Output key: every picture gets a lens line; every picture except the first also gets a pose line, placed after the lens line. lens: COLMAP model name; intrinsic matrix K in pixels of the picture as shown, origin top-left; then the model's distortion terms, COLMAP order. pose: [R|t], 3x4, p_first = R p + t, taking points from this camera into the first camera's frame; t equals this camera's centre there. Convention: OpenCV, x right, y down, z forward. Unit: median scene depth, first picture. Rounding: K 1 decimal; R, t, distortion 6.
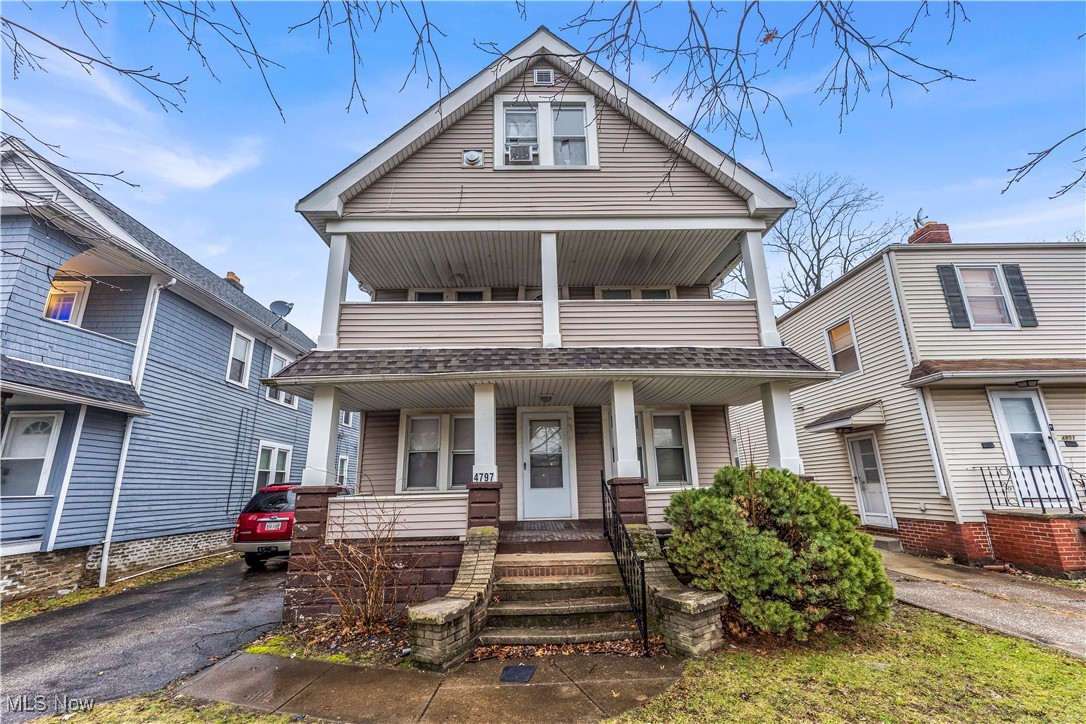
lens RADIAL K [[447.1, 0, 539.3], [0, 447.1, 366.1], [0, 0, 1]] dist [-0.001311, 0.000022]
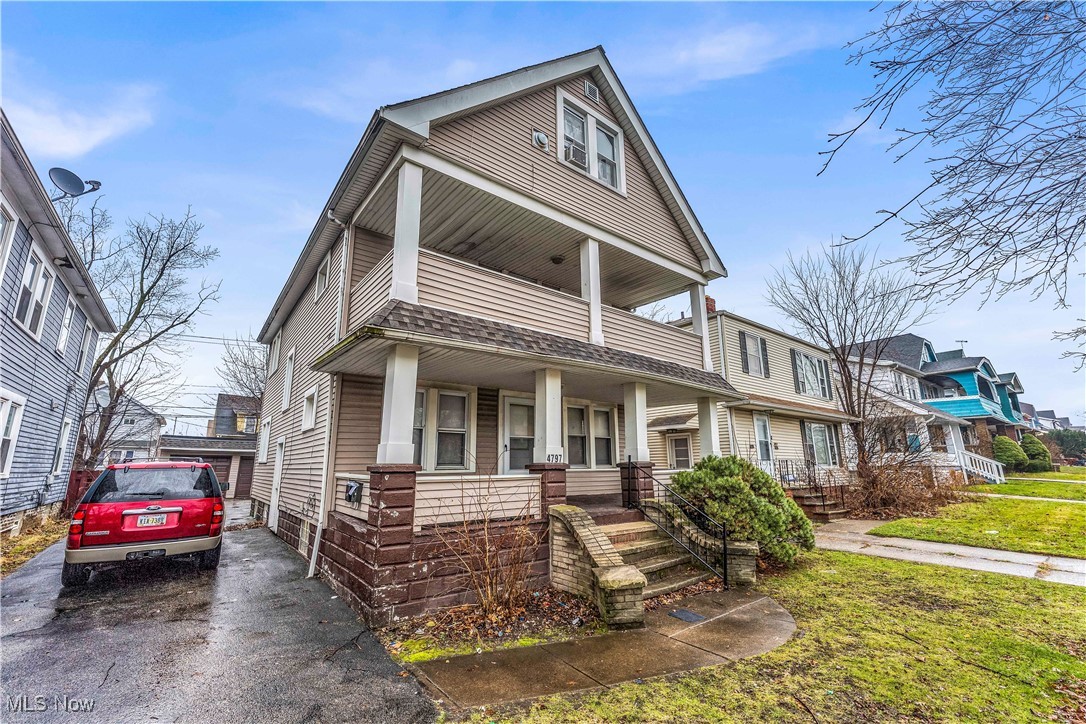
lens RADIAL K [[447.1, 0, 541.4], [0, 447.1, 364.4], [0, 0, 1]] dist [-0.001311, 0.000022]
pose [[0.798784, 0.148555, 0.582989, -0.663788], [-0.165662, 0.985885, -0.024236, 0.052280], [-0.578360, -0.077220, 0.812118, 0.153343]]
